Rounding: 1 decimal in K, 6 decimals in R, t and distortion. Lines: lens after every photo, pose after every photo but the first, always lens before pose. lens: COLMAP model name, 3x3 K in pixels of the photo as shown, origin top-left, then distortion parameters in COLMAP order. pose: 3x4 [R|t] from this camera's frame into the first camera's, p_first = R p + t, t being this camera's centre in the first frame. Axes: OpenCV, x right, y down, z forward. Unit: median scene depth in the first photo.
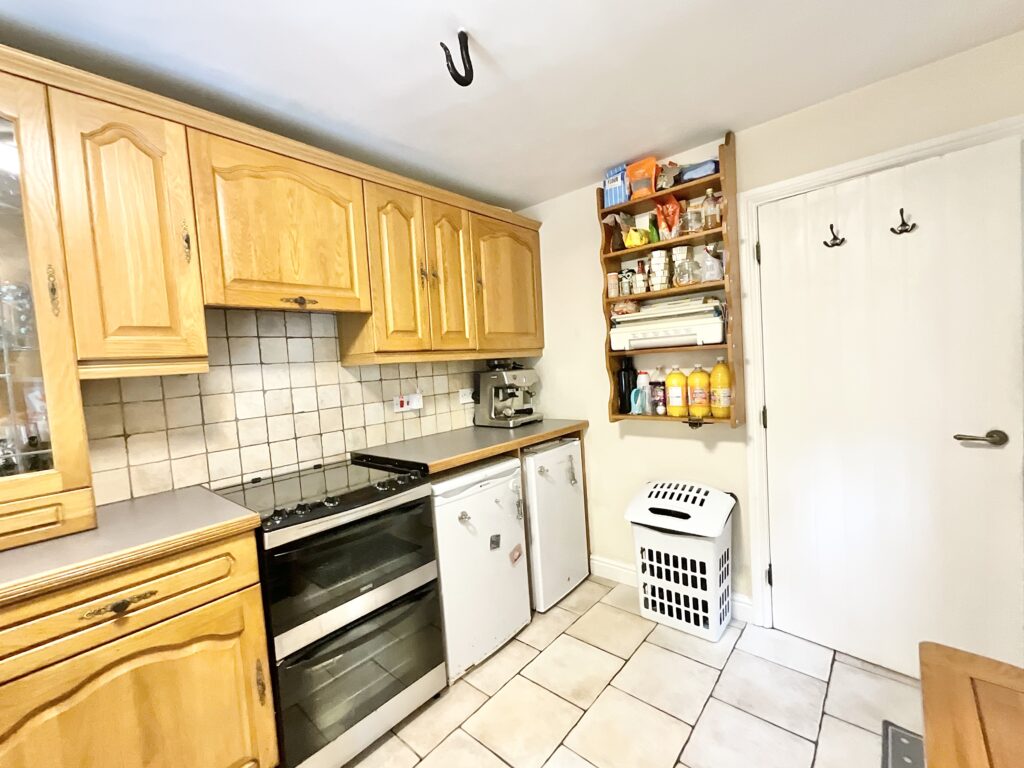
lens RADIAL K [[414.0, 0, 509.0], [0, 414.0, 385.7], [0, 0, 1]] dist [0.002568, -0.003608]
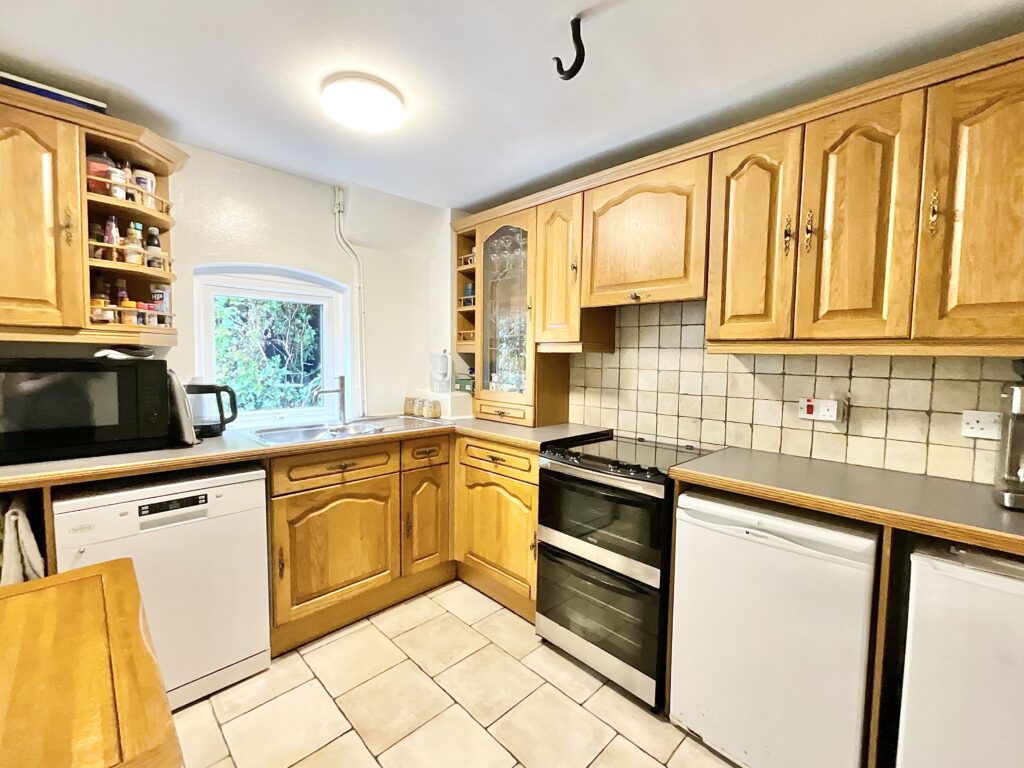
lens RADIAL K [[410.8, 0, 513.4], [0, 410.8, 382.4], [0, 0, 1]] dist [-0.000982, -0.000047]
pose [[-0.008501, 0.126036, -0.991989, 0.597423], [-0.077915, 0.988926, 0.126315, -0.070307], [0.996924, 0.078364, 0.001413, 0.570584]]
